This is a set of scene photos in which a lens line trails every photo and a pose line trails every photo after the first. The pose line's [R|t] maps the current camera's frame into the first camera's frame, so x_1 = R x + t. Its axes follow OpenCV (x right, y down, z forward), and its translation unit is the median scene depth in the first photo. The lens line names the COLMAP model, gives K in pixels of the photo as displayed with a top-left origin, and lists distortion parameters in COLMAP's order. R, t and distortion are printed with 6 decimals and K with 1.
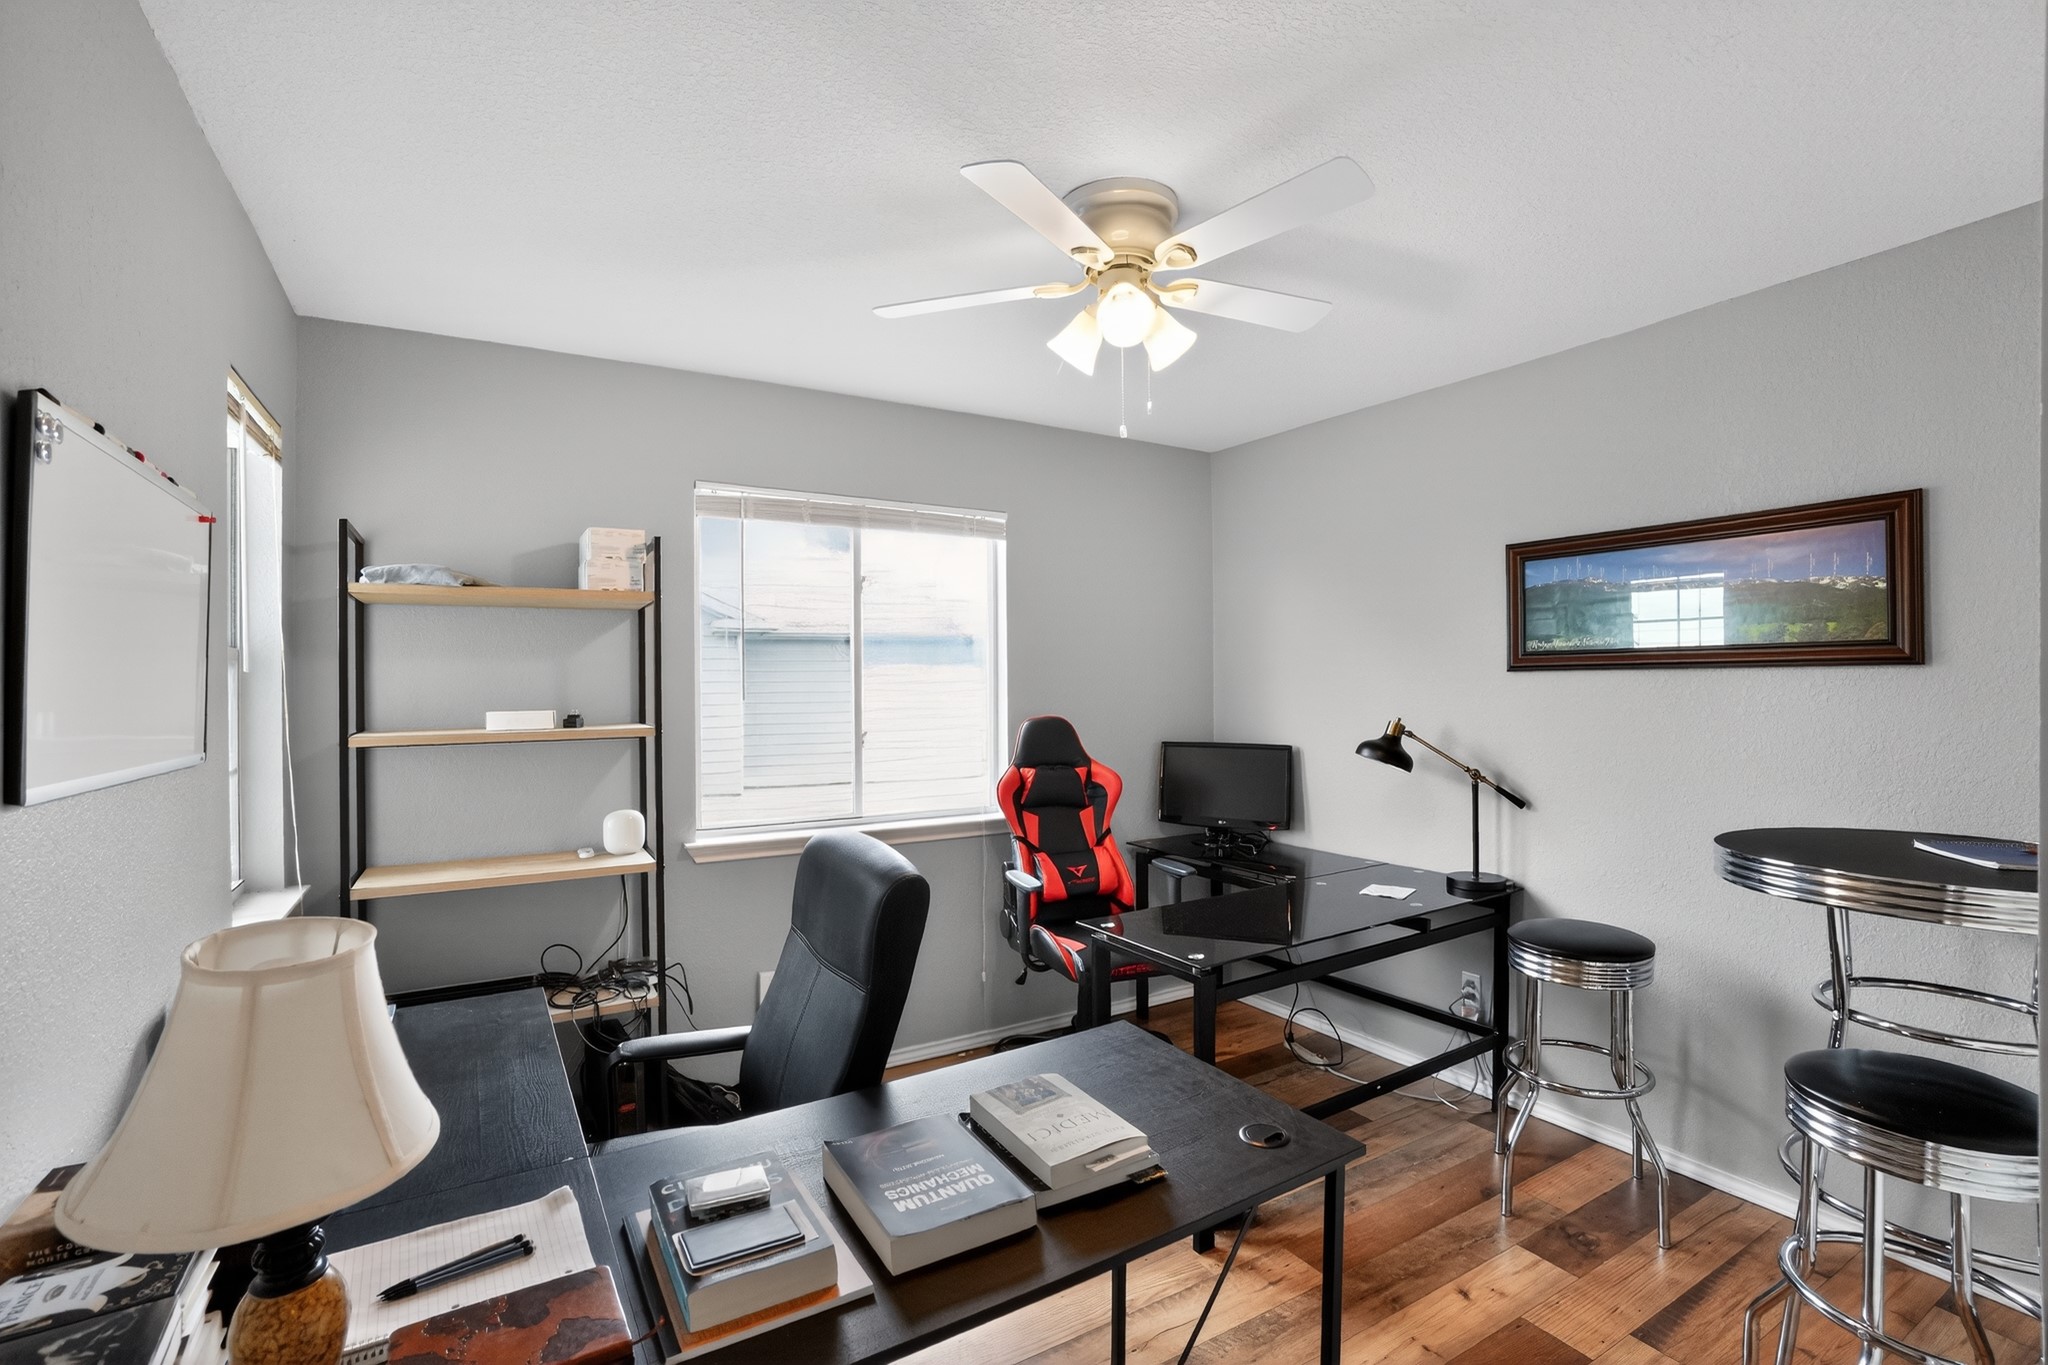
lens RADIAL K [[918.8, 0, 1017.5], [0, 918.8, 698.5], [0, 0, 1]] dist [-0.062897, 0.023516]
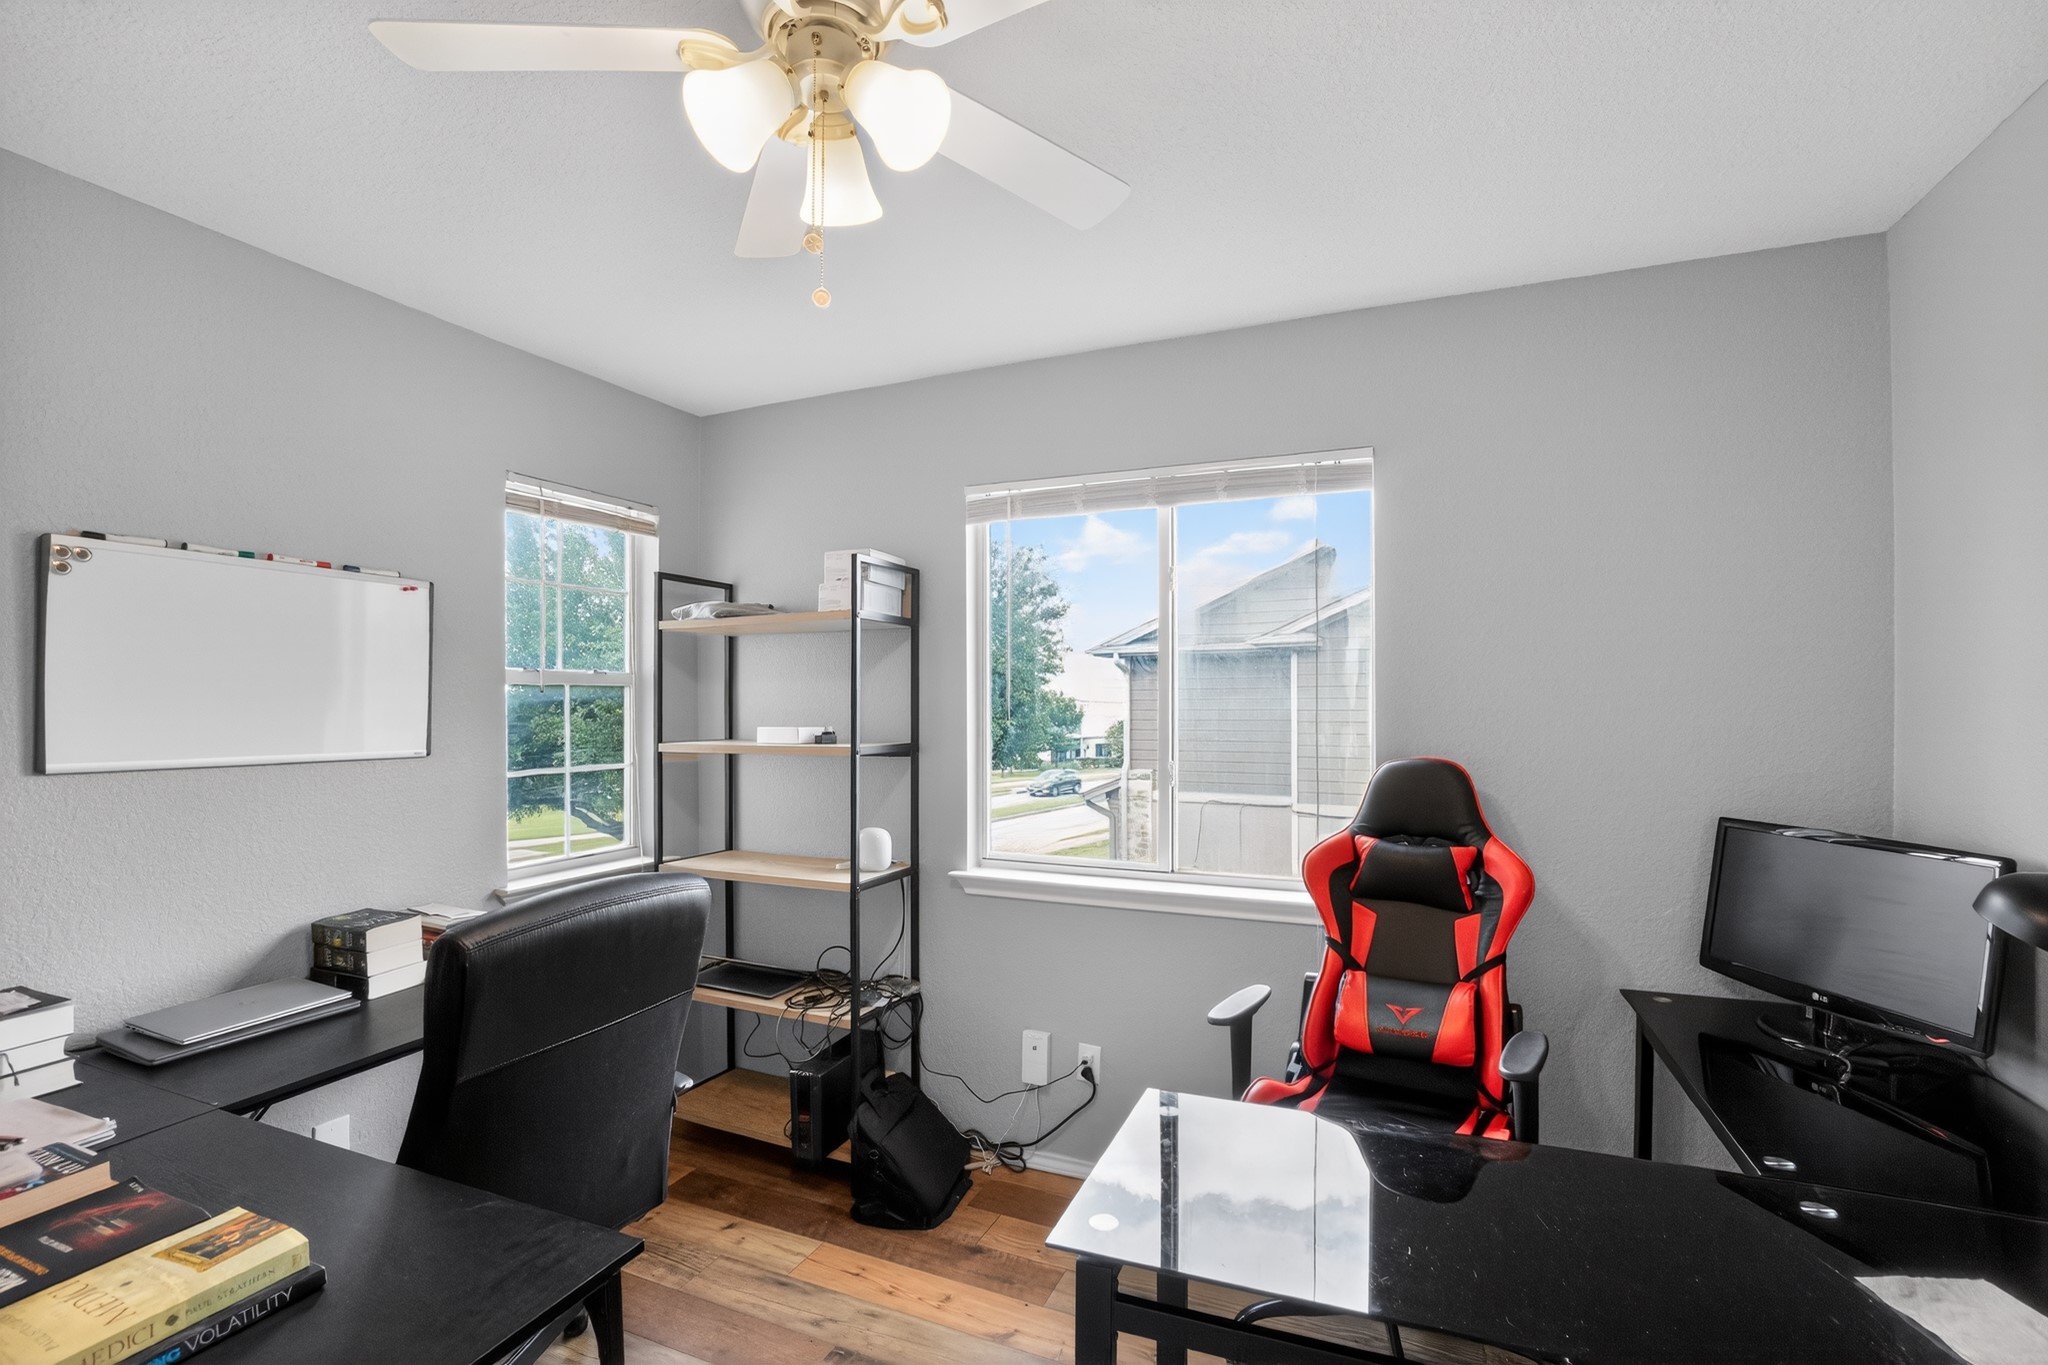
lens RADIAL K [[918.8, 0, 1017.5], [0, 918.8, 698.5], [0, 0, 1]] dist [-0.062897, 0.023516]
pose [[0.586130, 0.003725, -0.810208, 0.395264], [-0.016122, 0.999845, -0.007066, -0.012933], [0.810057, 0.017204, 0.586099, 0.434069]]
